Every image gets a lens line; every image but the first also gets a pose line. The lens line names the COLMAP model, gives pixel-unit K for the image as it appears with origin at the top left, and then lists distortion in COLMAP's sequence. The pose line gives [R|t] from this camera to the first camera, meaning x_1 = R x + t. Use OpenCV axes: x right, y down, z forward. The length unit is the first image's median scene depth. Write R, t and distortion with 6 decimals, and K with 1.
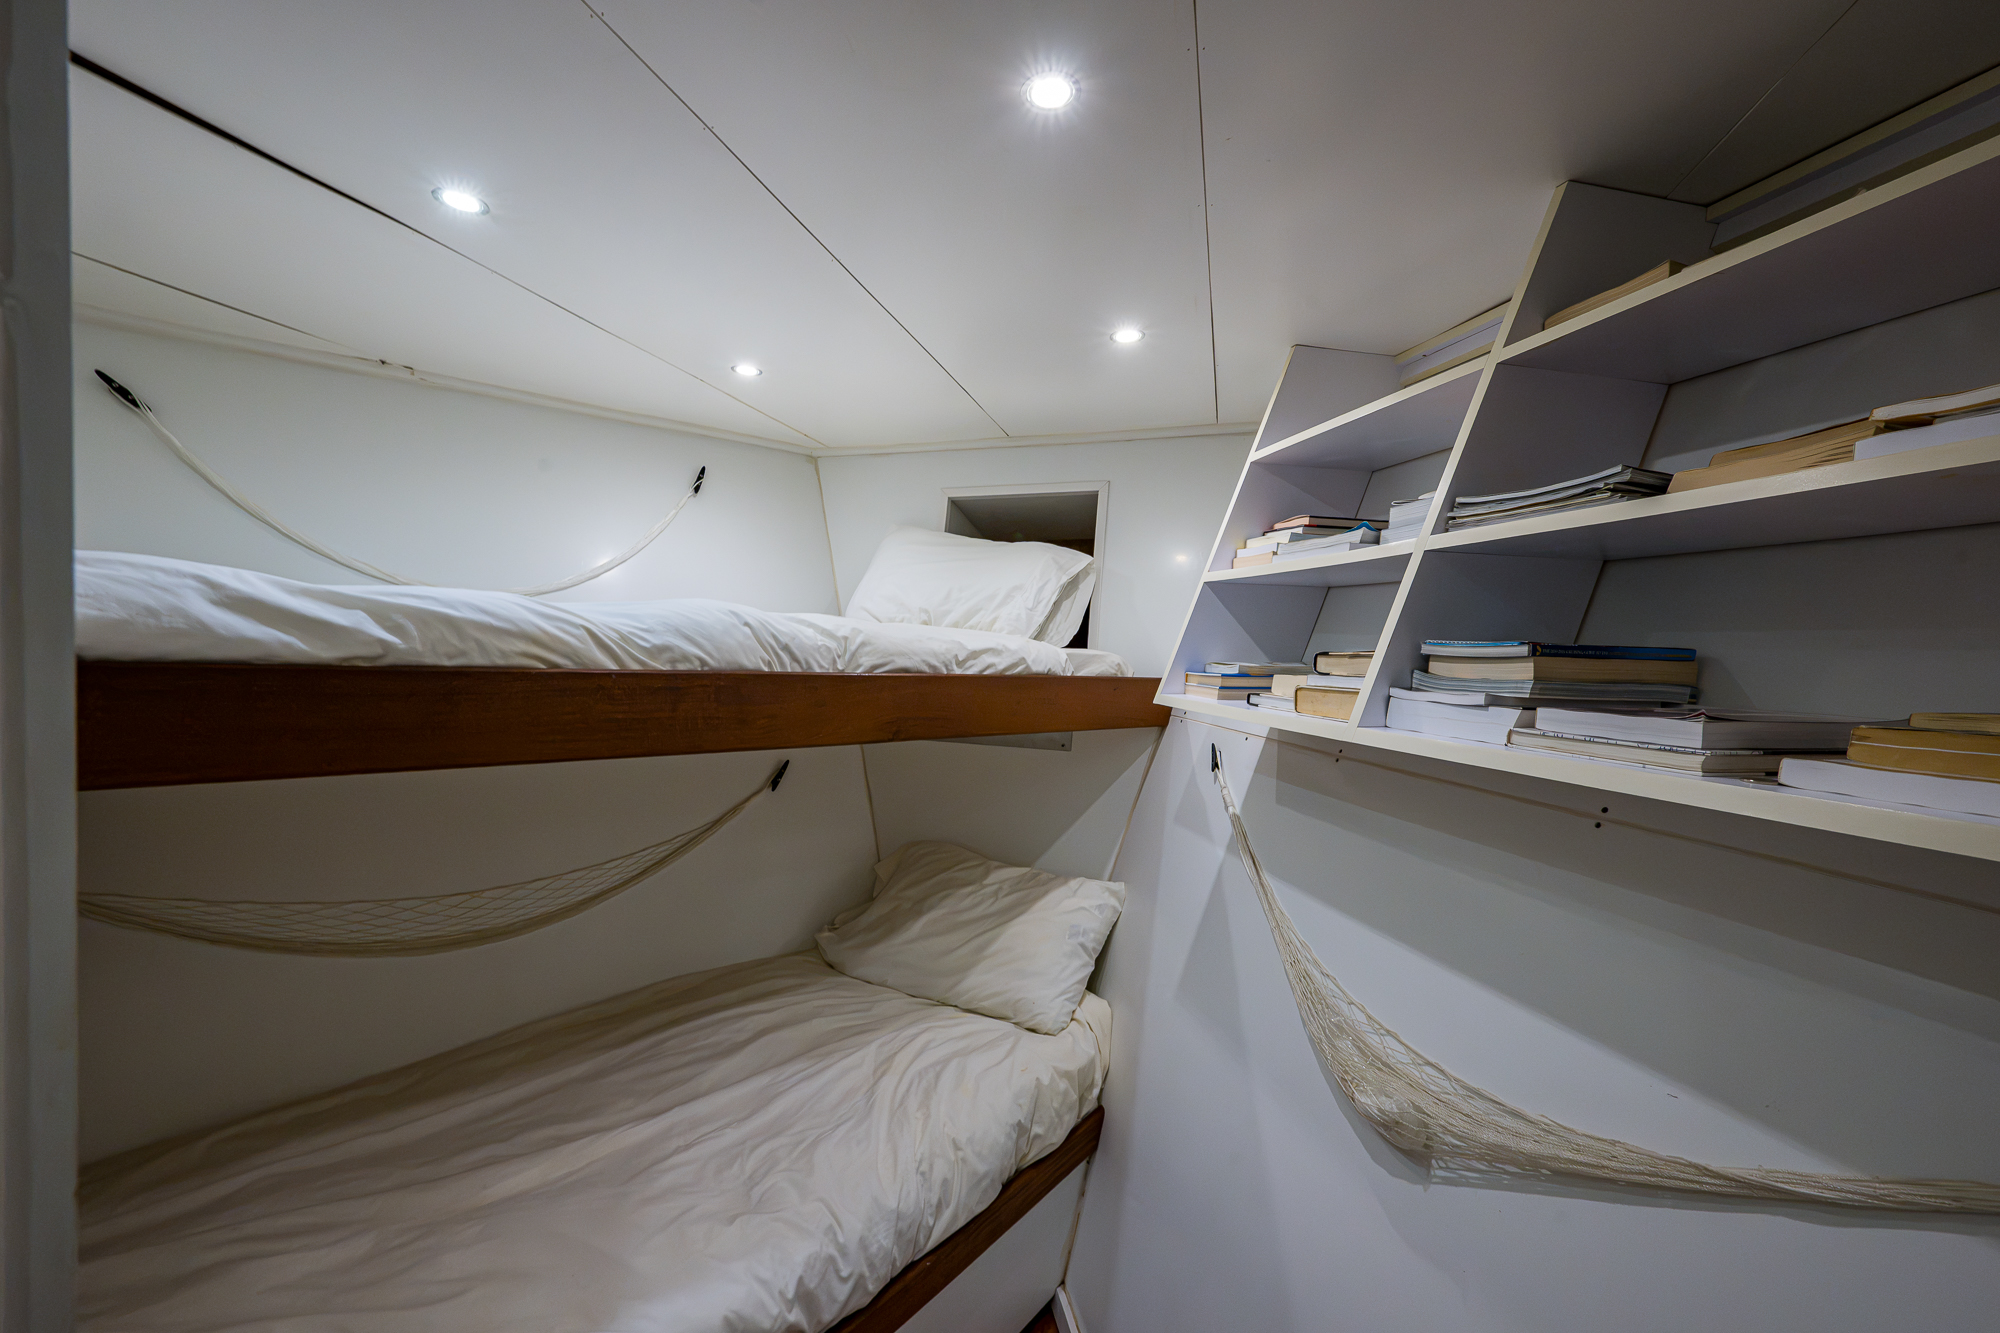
lens RADIAL K [[806.2, 0, 1000.2], [0, 806.2, 672.2], [0, 0, 1]] dist [0.007950, 0.000233]
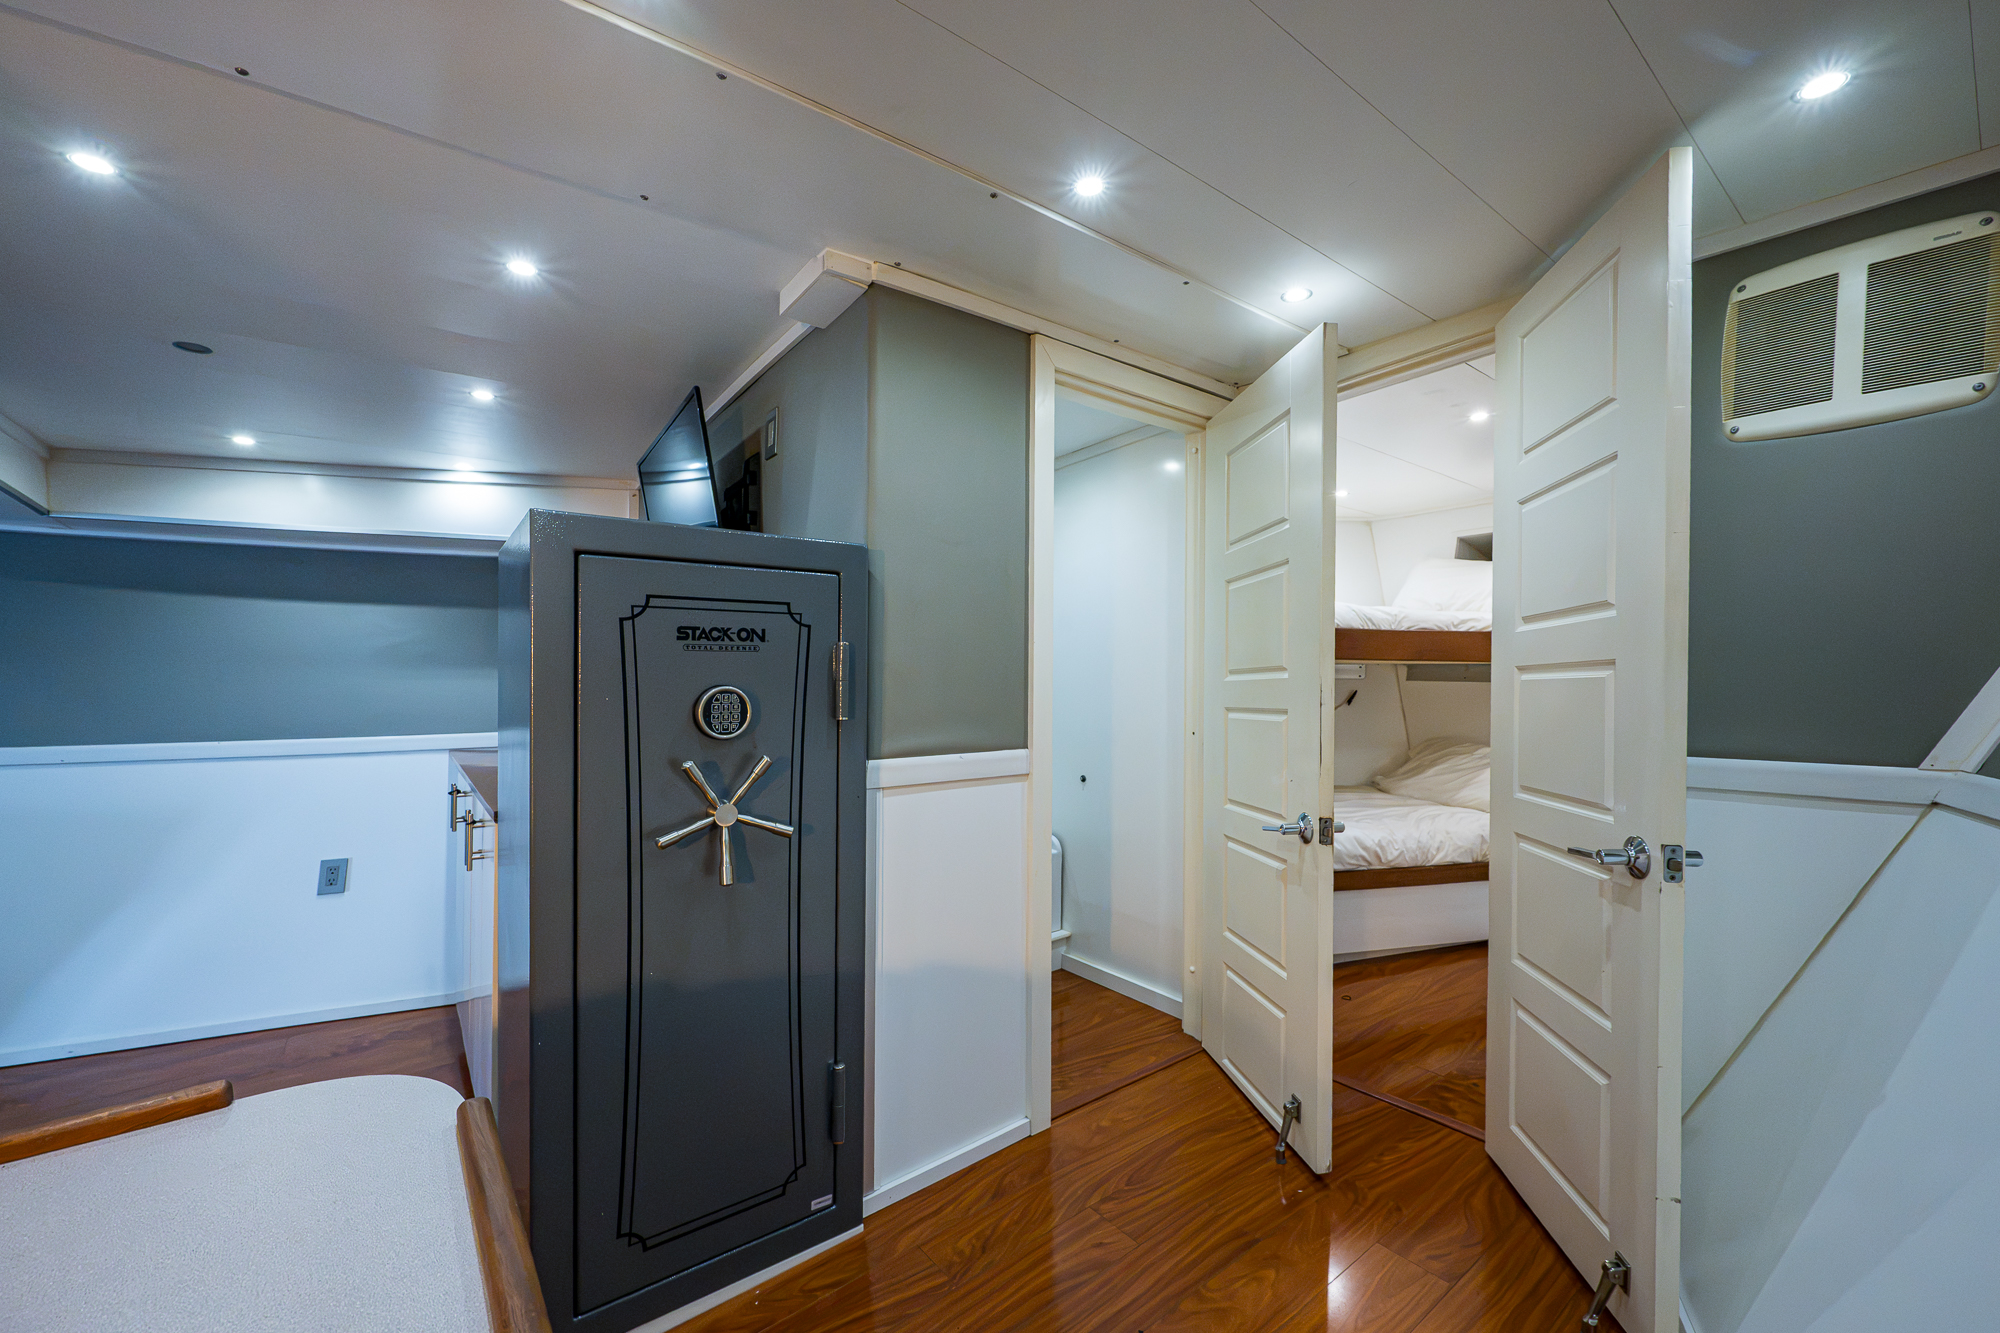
lens RADIAL K [[806.2, 0, 999.9], [0, 806.2, 729.6], [0, 0, 1]] dist [0.007950, 0.000233]
pose [[0.816587, 0.011823, -0.577102, 0.246201], [0.006952, 0.999516, 0.030314, 0.230462], [0.577181, -0.028766, 0.816109, -1.724711]]
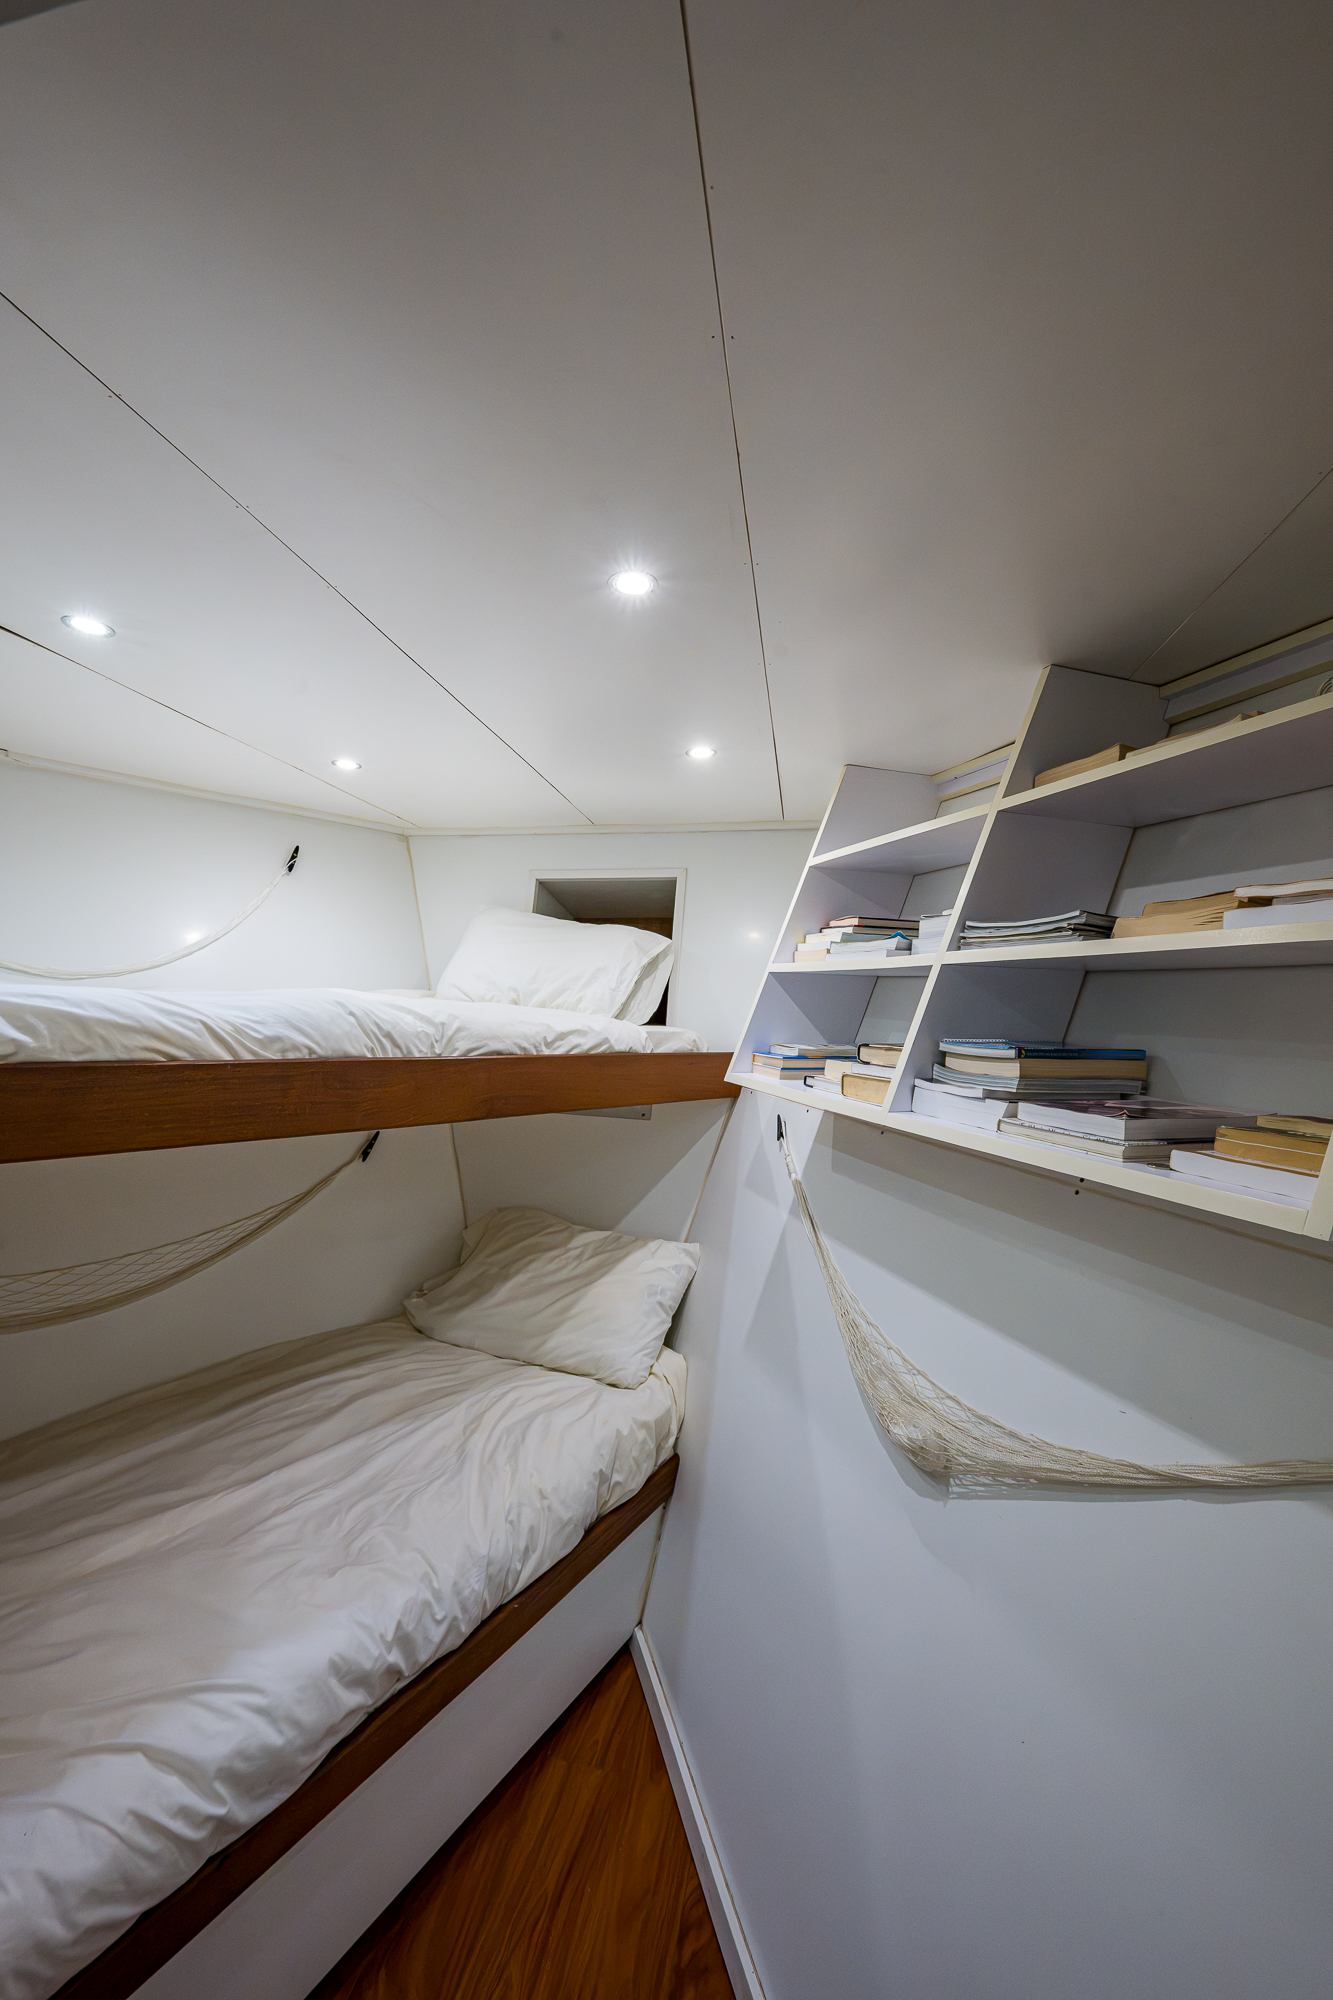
lens RADIAL K [[806.2, 0, 660.3], [0, 806.2, 1002.2], [0, 0, 1]] dist [0.007950, 0.000233]
pose [[0.995337, 0.006201, 0.096257, -0.006066], [-0.003228, 0.999514, -0.031005, -0.043581], [-0.096402, 0.030550, 0.994874, -0.120818]]
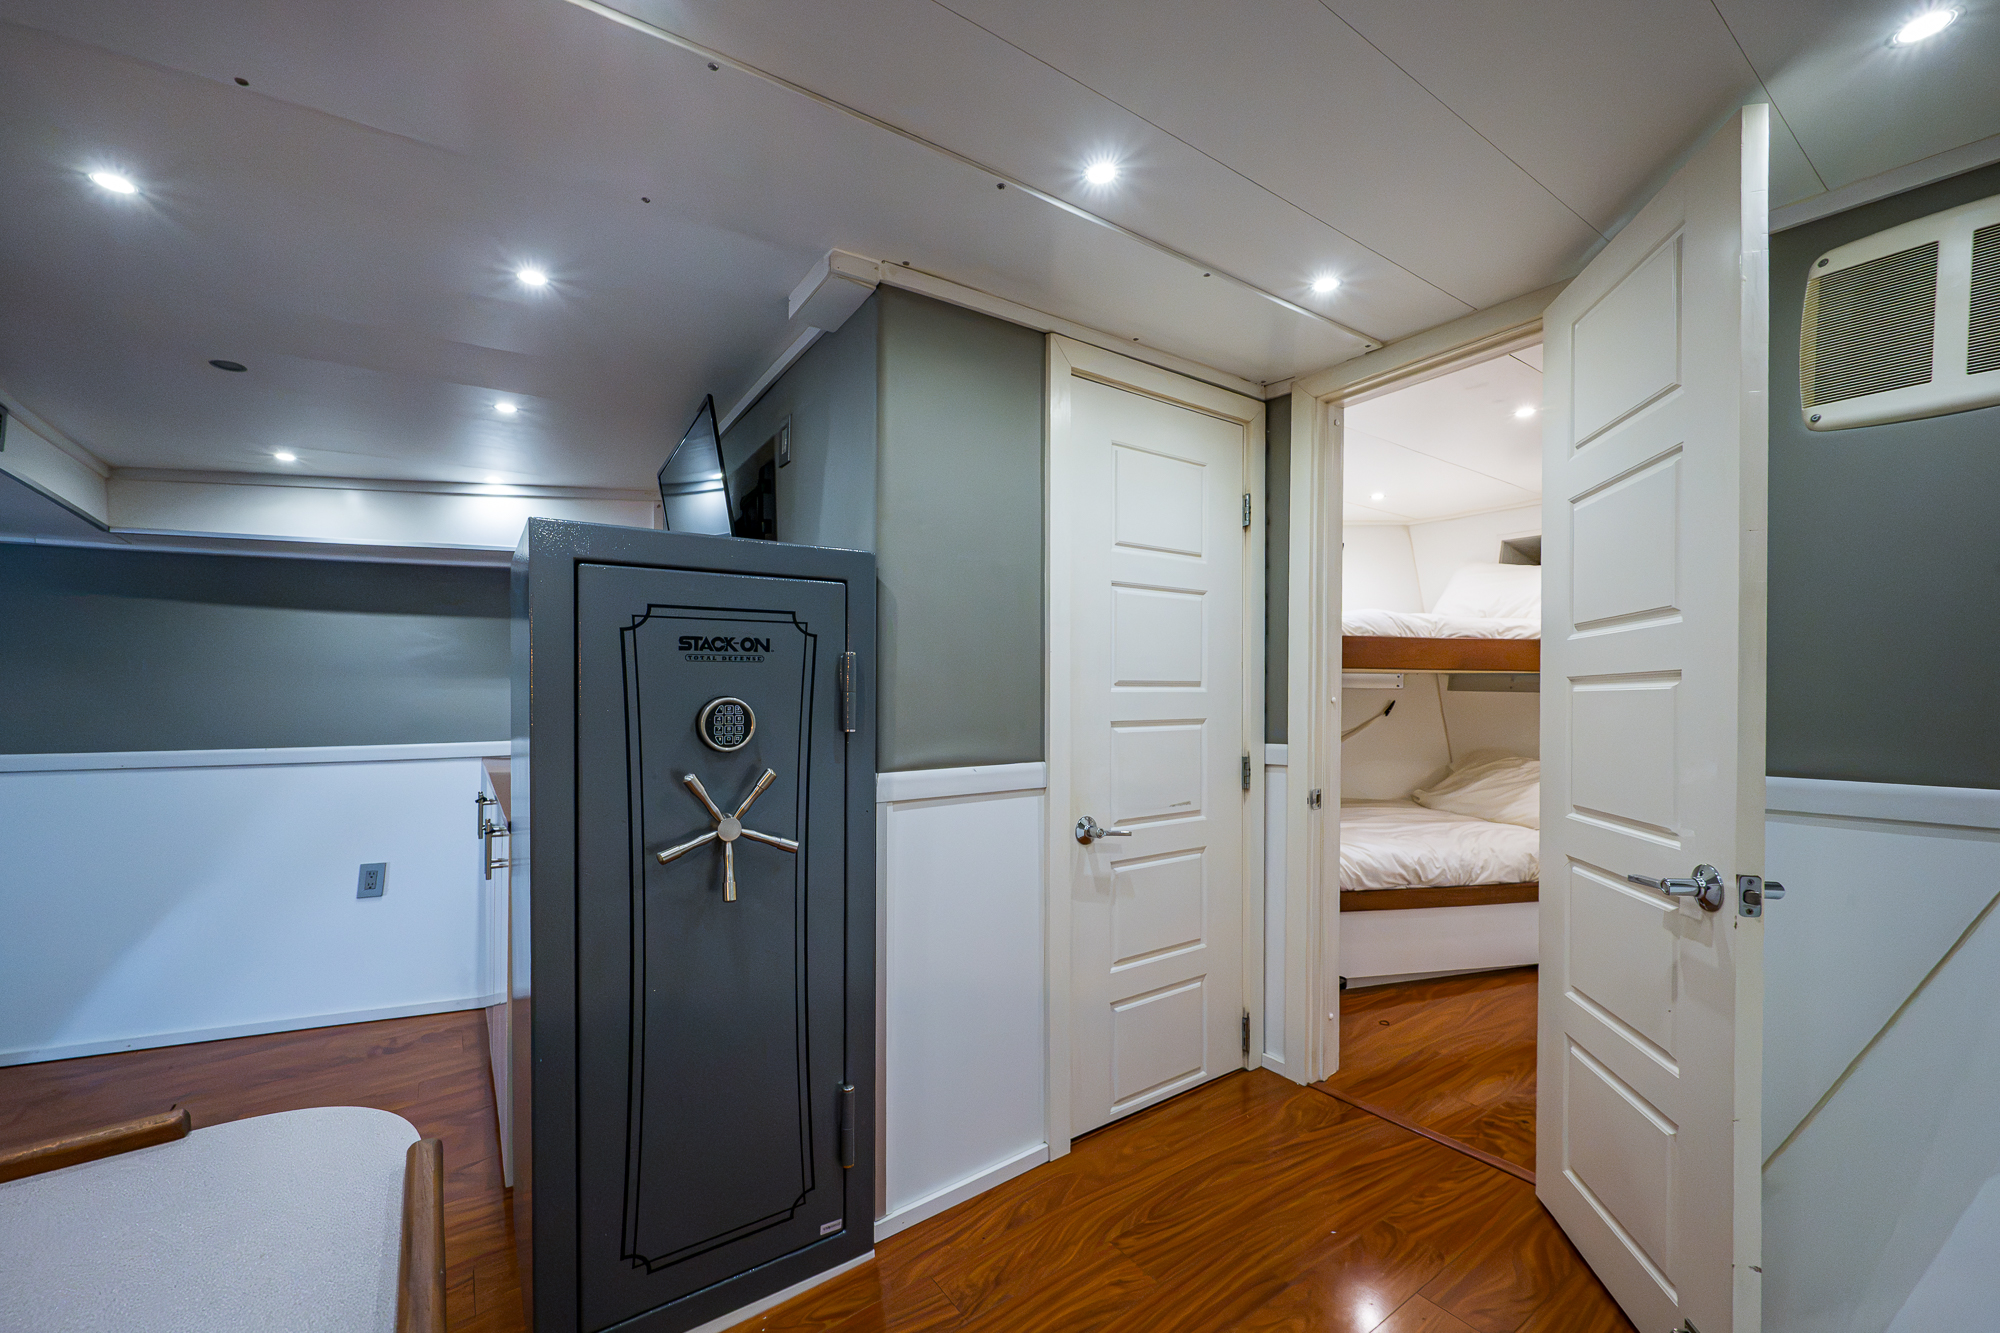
lens RADIAL K [[806.2, 0, 989.4], [0, 806.2, 727.0], [0, 0, 1]] dist [0.007950, 0.000233]
pose [[0.786361, 0.006591, -0.617732, 0.240571], [0.004483, 0.999856, 0.016374, 0.225458], [0.617751, -0.015645, 0.786218, -1.669850]]
